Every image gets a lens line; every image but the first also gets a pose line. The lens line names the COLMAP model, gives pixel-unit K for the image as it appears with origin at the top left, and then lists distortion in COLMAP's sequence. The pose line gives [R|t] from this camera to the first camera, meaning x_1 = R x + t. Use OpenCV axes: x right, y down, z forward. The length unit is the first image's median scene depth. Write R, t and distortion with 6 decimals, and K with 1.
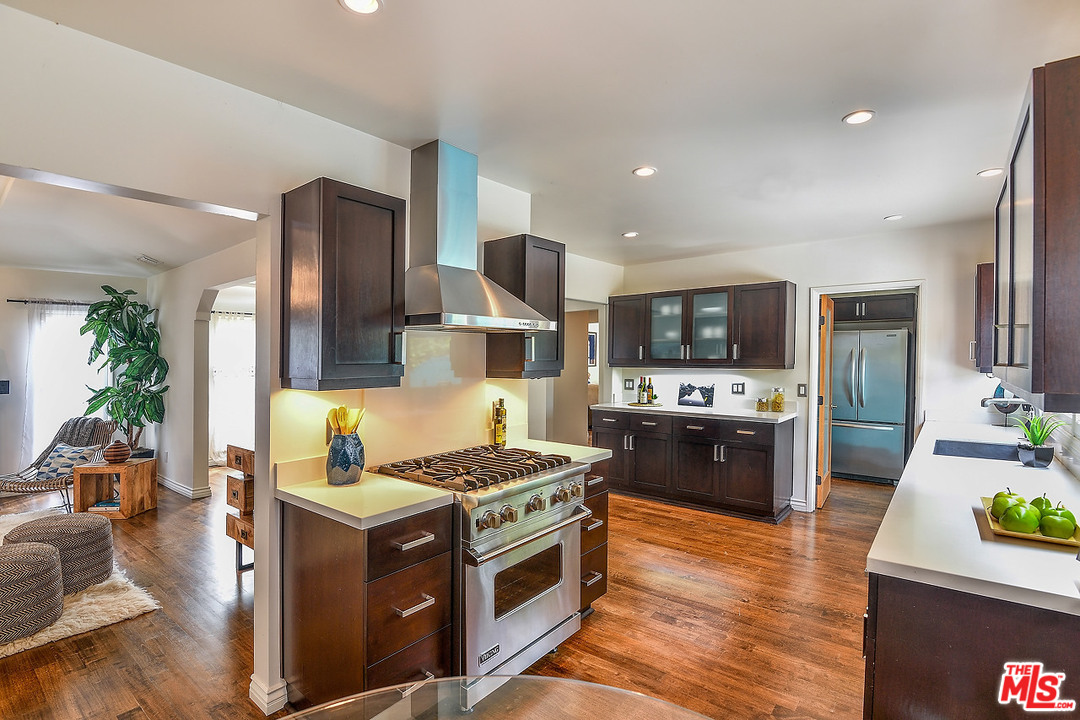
lens RADIAL K [[505.8, 0, 540.7], [0, 505.8, 354.9], [0, 0, 1]] dist [-0.019649, -0.000579]
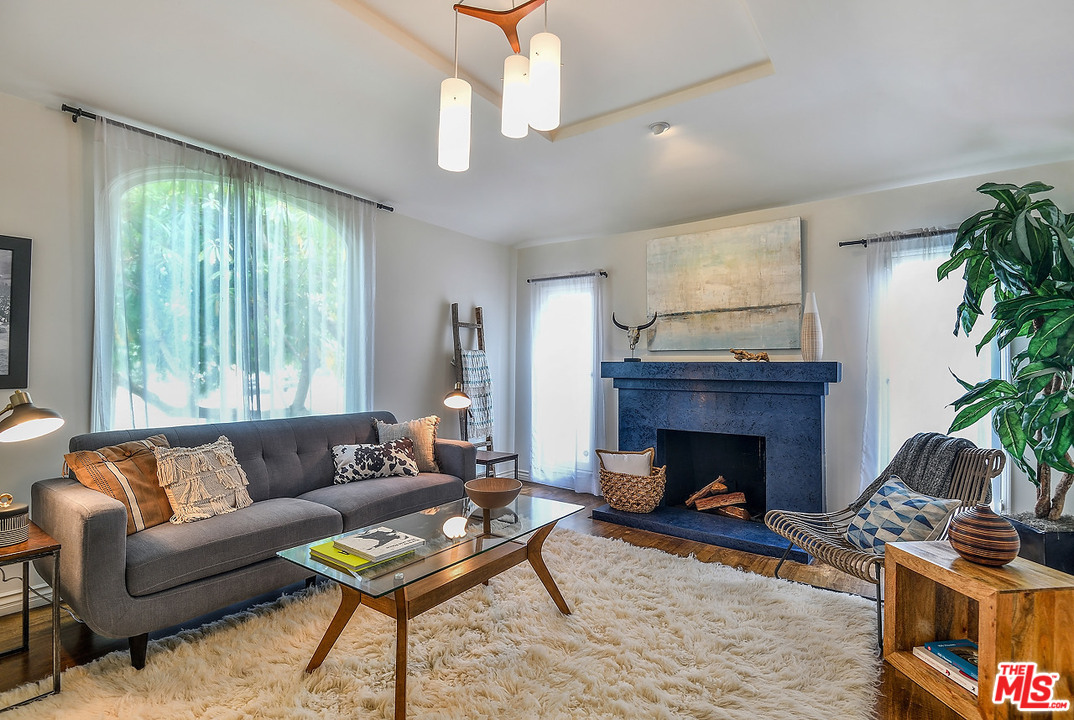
lens RADIAL K [[513.0, 0, 537.3], [0, 513.0, 342.9], [0, 0, 1]] dist [-0.000963, -0.013907]
pose [[0.046537, -0.037968, -0.998195, -0.394514], [-0.005559, 0.999252, -0.038267, 0.051309], [0.998901, 0.007330, 0.046291, 0.537838]]
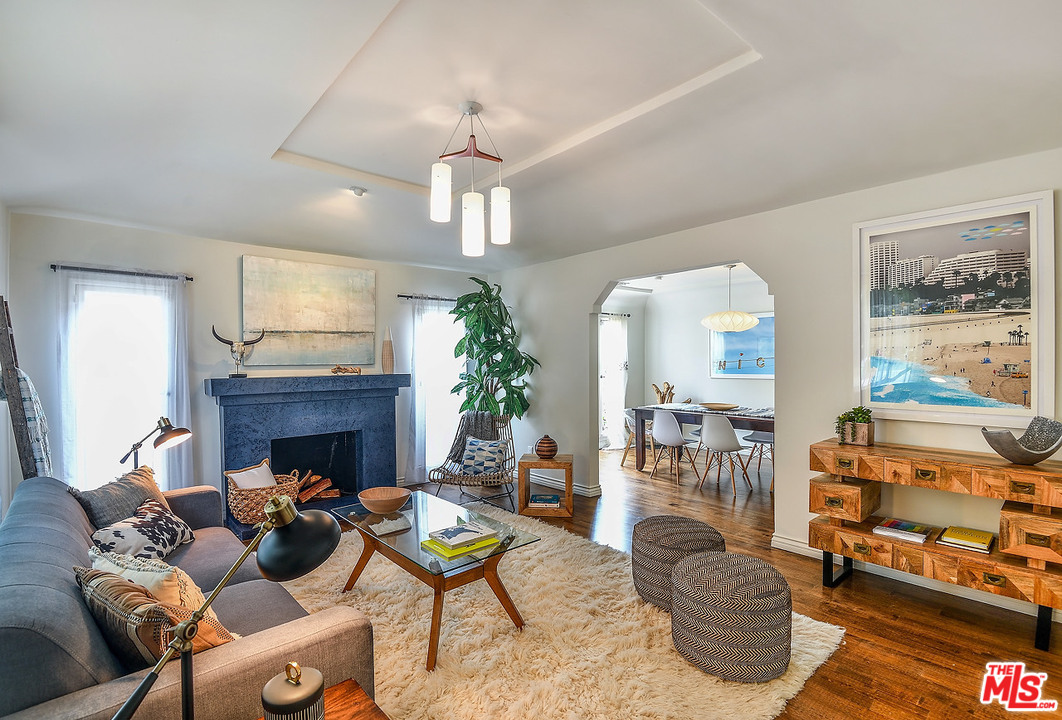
lens RADIAL K [[489.7, 0, 546.2], [0, 489.7, 357.1], [0, 0, 1]] dist [0.001053, -0.000307]
pose [[0.989374, 0.002990, -0.145360, -0.610309], [-0.003535, 0.999988, -0.003490, 0.018453], [0.145348, 0.003967, 0.989373, 0.039154]]
